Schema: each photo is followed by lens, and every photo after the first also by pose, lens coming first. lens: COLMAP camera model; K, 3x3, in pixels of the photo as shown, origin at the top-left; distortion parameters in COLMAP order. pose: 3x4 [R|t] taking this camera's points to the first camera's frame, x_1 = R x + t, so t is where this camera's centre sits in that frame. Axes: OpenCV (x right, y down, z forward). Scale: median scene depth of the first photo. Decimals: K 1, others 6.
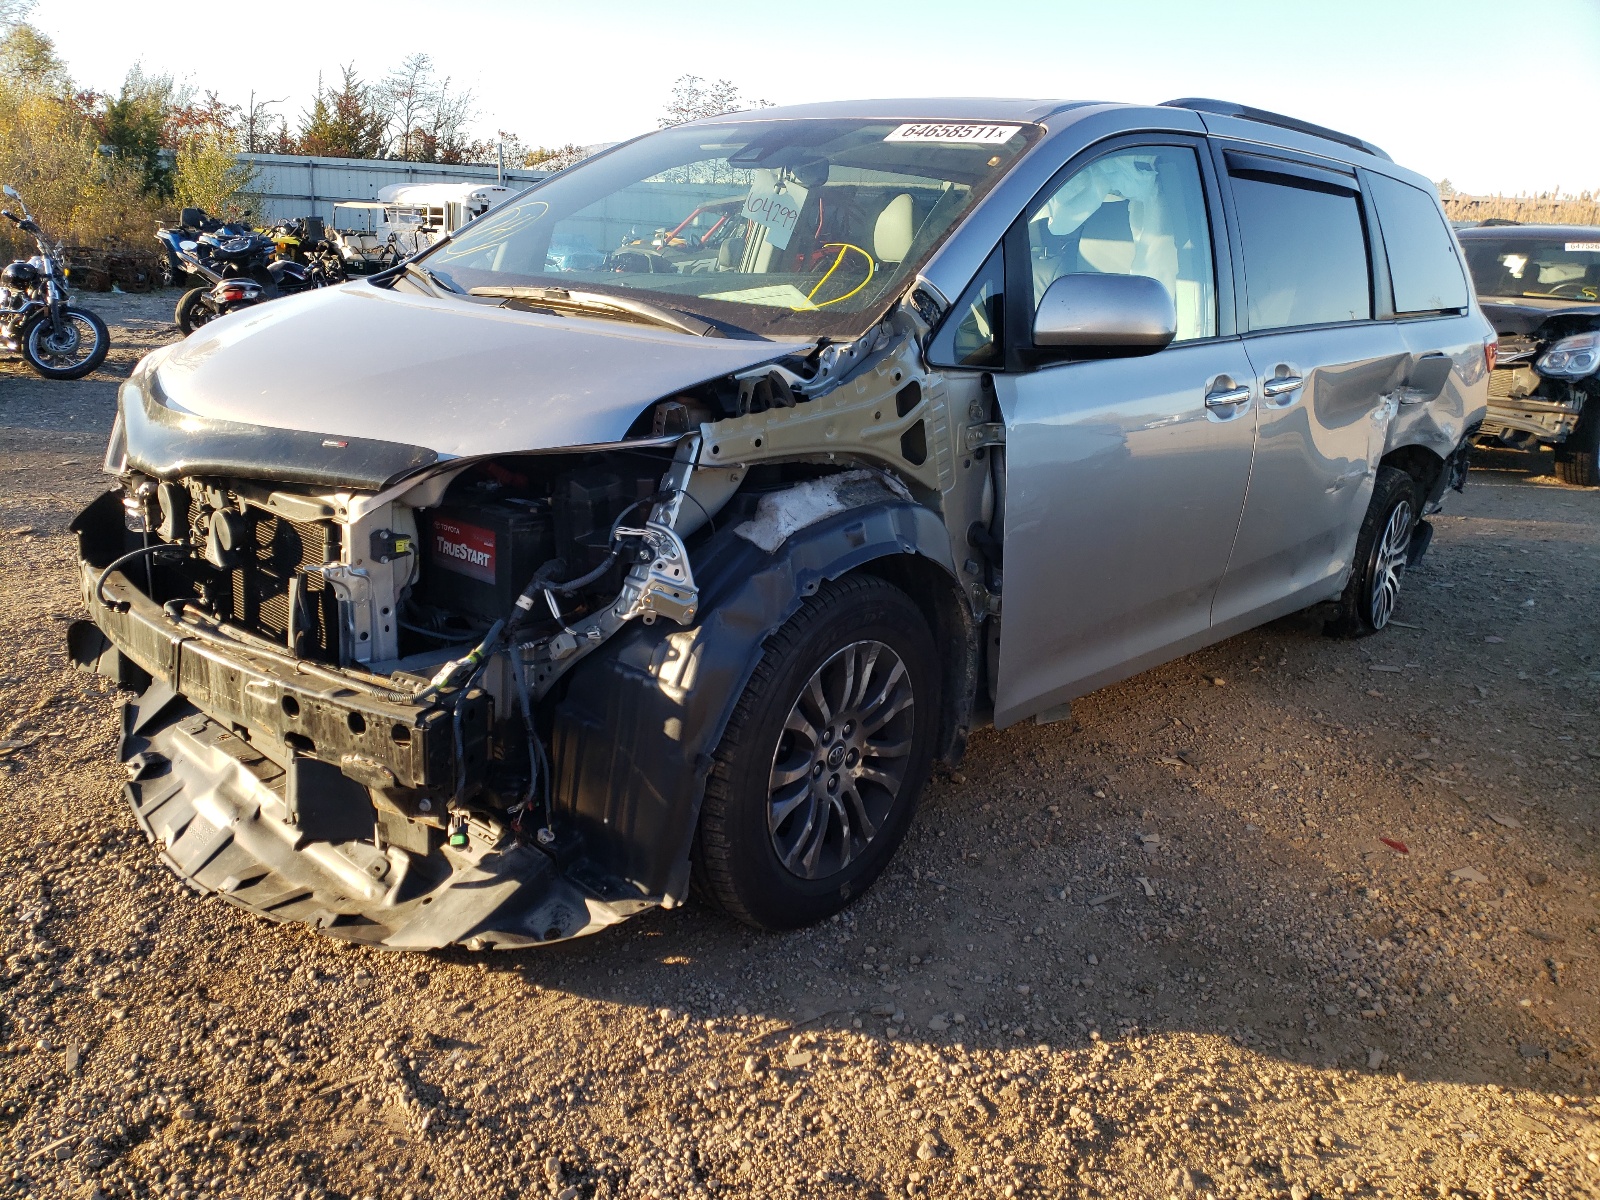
lens RADIAL K [[1200.8, 0, 796.9], [0, 1200.8, 613.8], [0, 0, 1]] dist [0.023310, -0.021612]
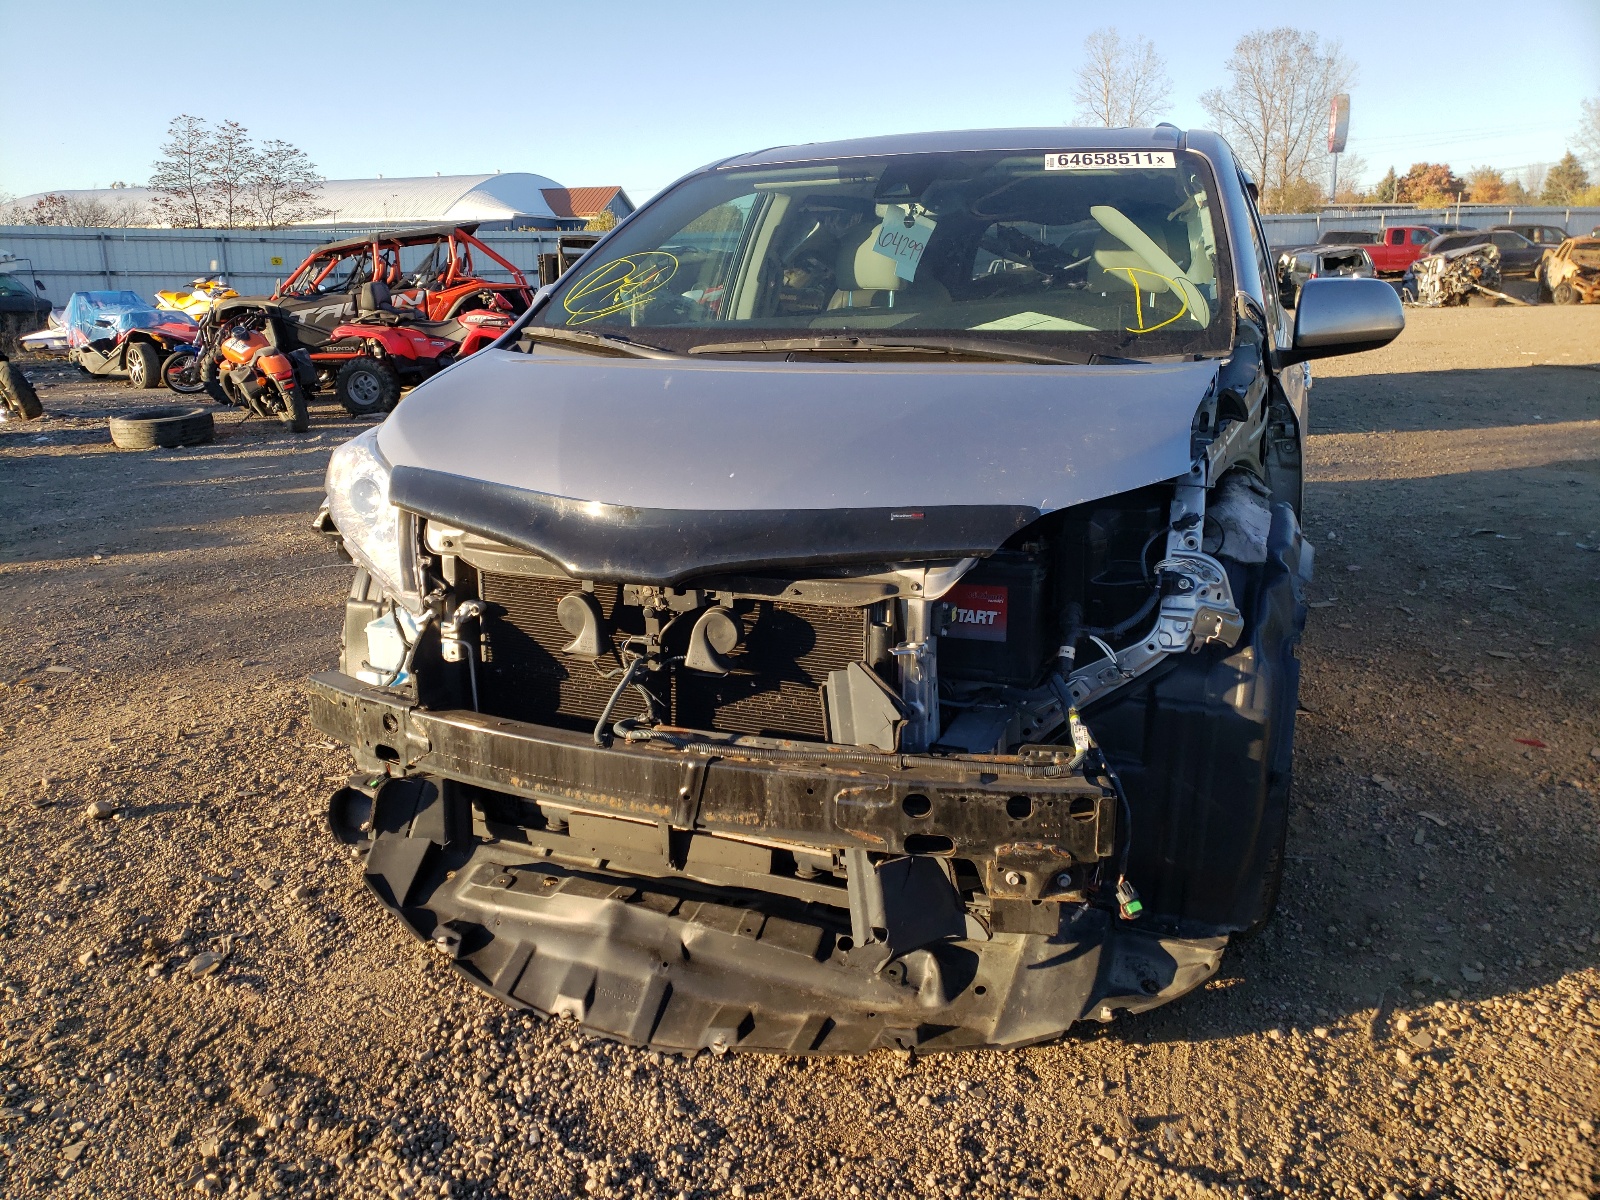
lens RADIAL K [[1200.8, 0, 796.9], [0, 1200.8, 584.2], [0, 0, 1]] dist [0.023310, -0.021612]
pose [[0.934011, -0.152405, 0.323103, -0.762323], [0.165792, 0.986059, -0.014150, -0.089880], [-0.316442, 0.066785, 0.946258, 0.157403]]
